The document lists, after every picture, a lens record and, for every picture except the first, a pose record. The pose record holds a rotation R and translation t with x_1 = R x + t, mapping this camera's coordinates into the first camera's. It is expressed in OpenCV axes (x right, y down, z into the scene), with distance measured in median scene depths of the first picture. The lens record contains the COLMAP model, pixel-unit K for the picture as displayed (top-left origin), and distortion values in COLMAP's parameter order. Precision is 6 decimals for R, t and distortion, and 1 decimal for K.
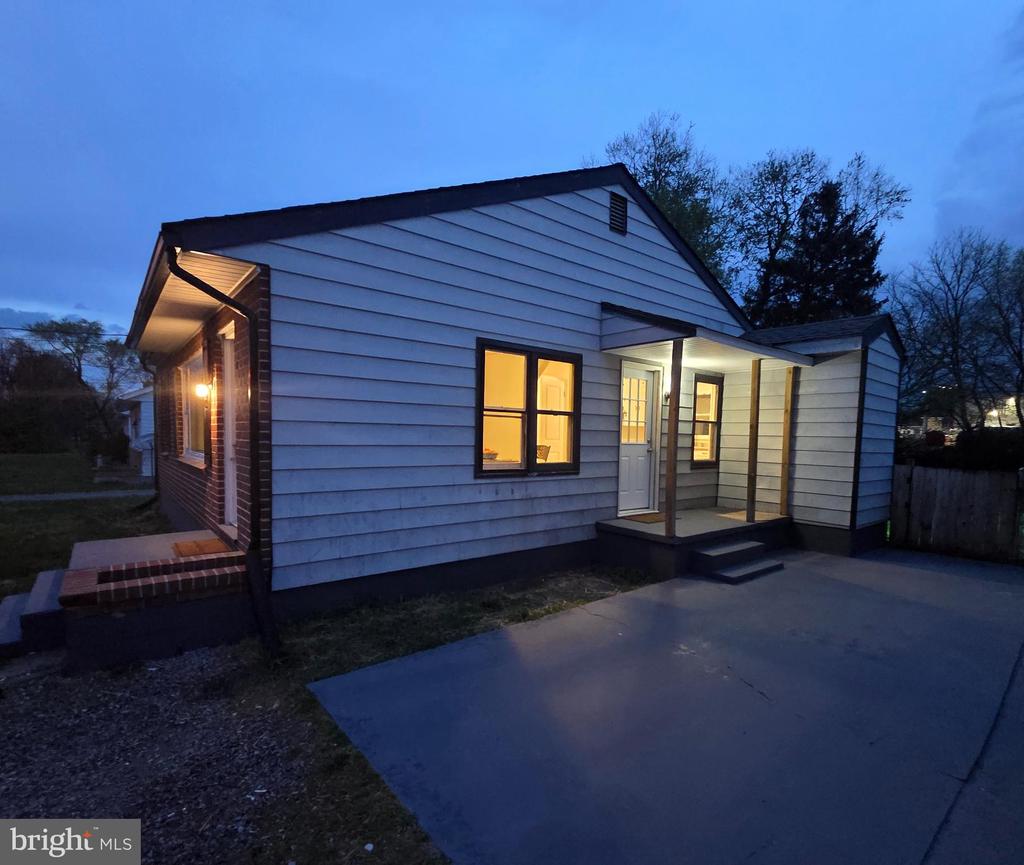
lens RADIAL K [[507.3, 0, 539.2], [0, 507.3, 457.6], [0, 0, 1]] dist [0.000034, 0.002682]
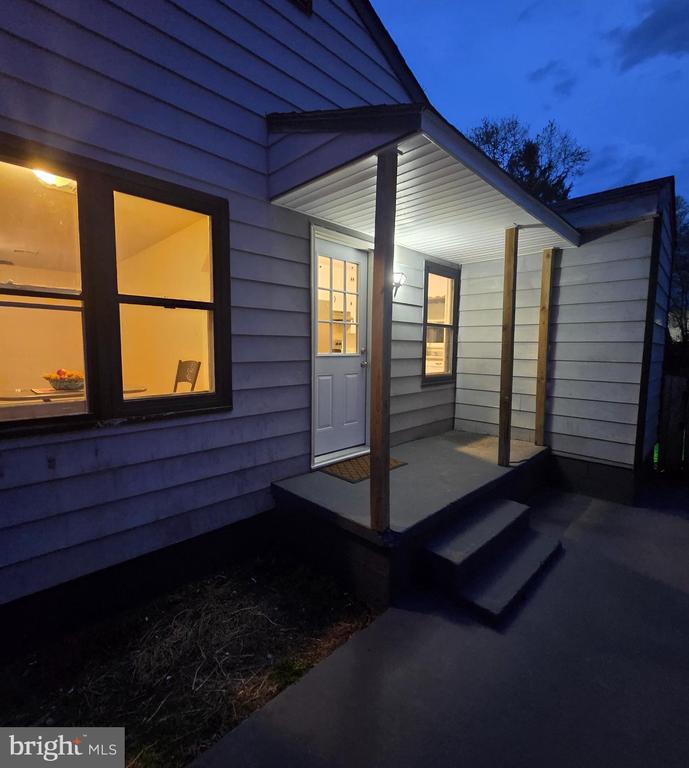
lens RADIAL K [[377.1, 0, 362.9], [0, 377.1, 378.4], [0, 0, 1]] dist [-0.002271, -0.000638]
pose [[0.992460, -0.024774, 0.120038, 0.175023], [0.019754, 0.998887, 0.042834, -0.019923], [-0.120965, -0.040140, 0.991845, 0.546865]]
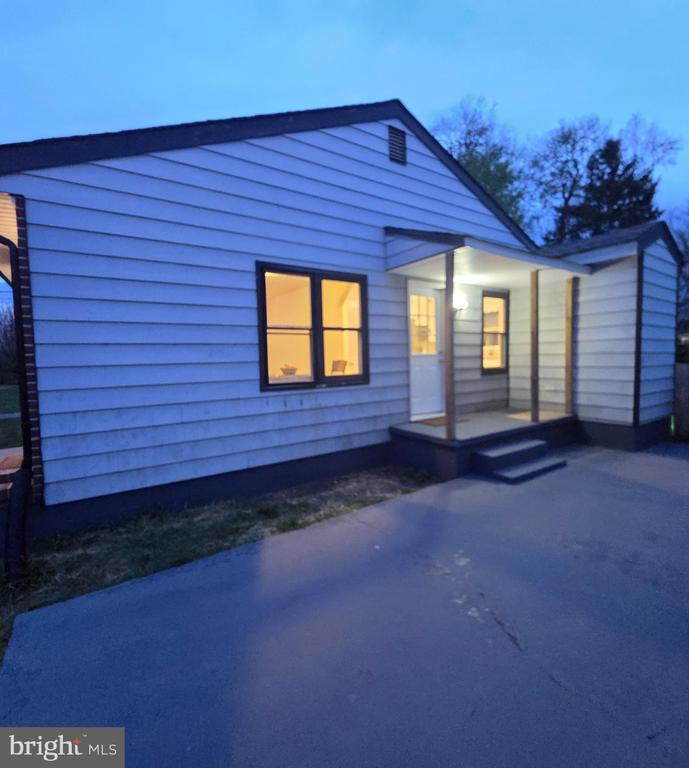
lens RADIAL K [[377.1, 0, 359.3], [0, 377.1, 375.9], [0, 0, 1]] dist [-0.002271, -0.000638]
pose [[0.994922, -0.041869, -0.091530, 0.130399], [0.042351, 0.999097, 0.003322, 0.011509], [0.091308, -0.007182, 0.995797, 0.180623]]
